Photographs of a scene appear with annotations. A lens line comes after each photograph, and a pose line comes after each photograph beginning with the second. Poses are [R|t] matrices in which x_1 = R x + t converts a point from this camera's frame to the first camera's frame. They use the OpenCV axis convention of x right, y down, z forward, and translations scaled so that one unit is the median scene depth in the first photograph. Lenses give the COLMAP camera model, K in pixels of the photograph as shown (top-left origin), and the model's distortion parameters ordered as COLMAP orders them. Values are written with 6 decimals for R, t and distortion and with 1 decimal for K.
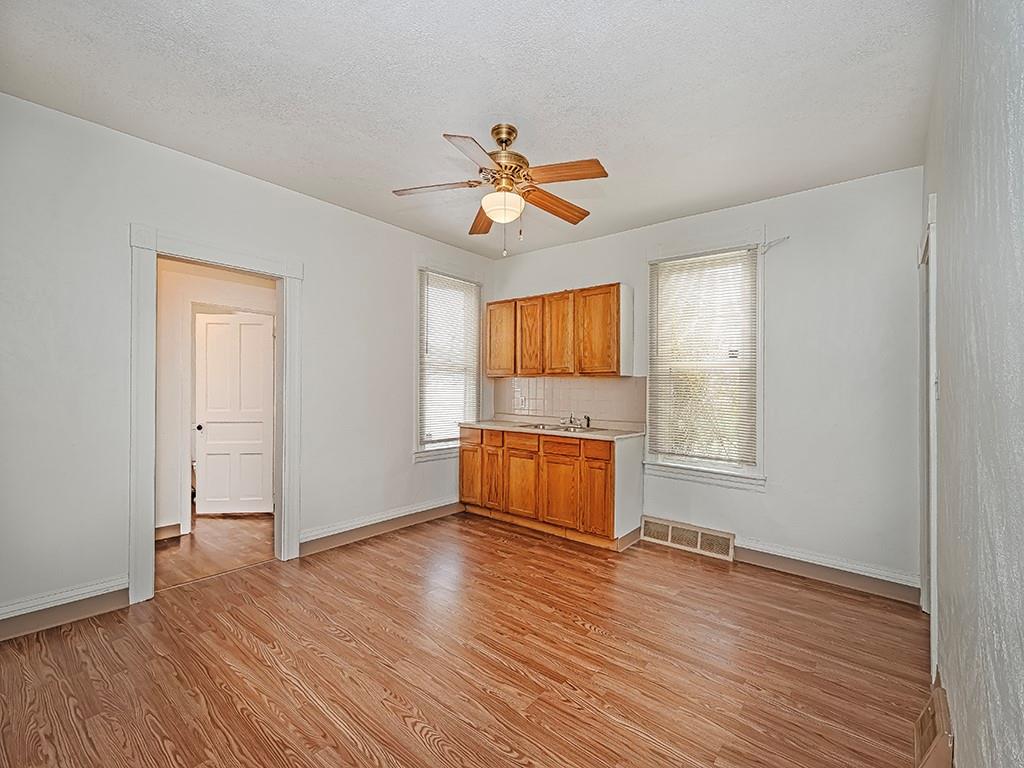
lens RADIAL K [[452.3, 0, 507.6], [0, 452.3, 388.8], [0, 0, 1]] dist [0.013416, -0.002257]
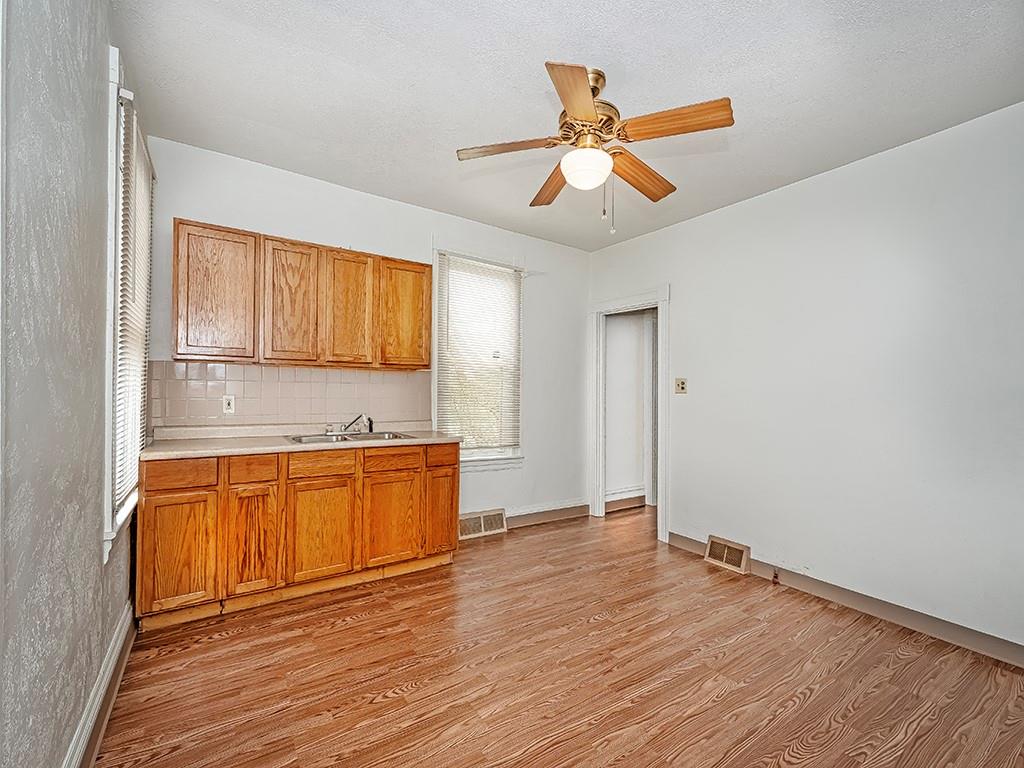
lens RADIAL K [[452.3, 0, 516.3], [0, 452.3, 386.5], [0, 0, 1]] dist [0.013416, -0.002257]
pose [[0.264568, -0.003819, 0.964359, -0.583789], [-0.016582, 0.999826, 0.008509, -0.006513], [-0.964224, -0.018242, 0.264459, 0.617425]]
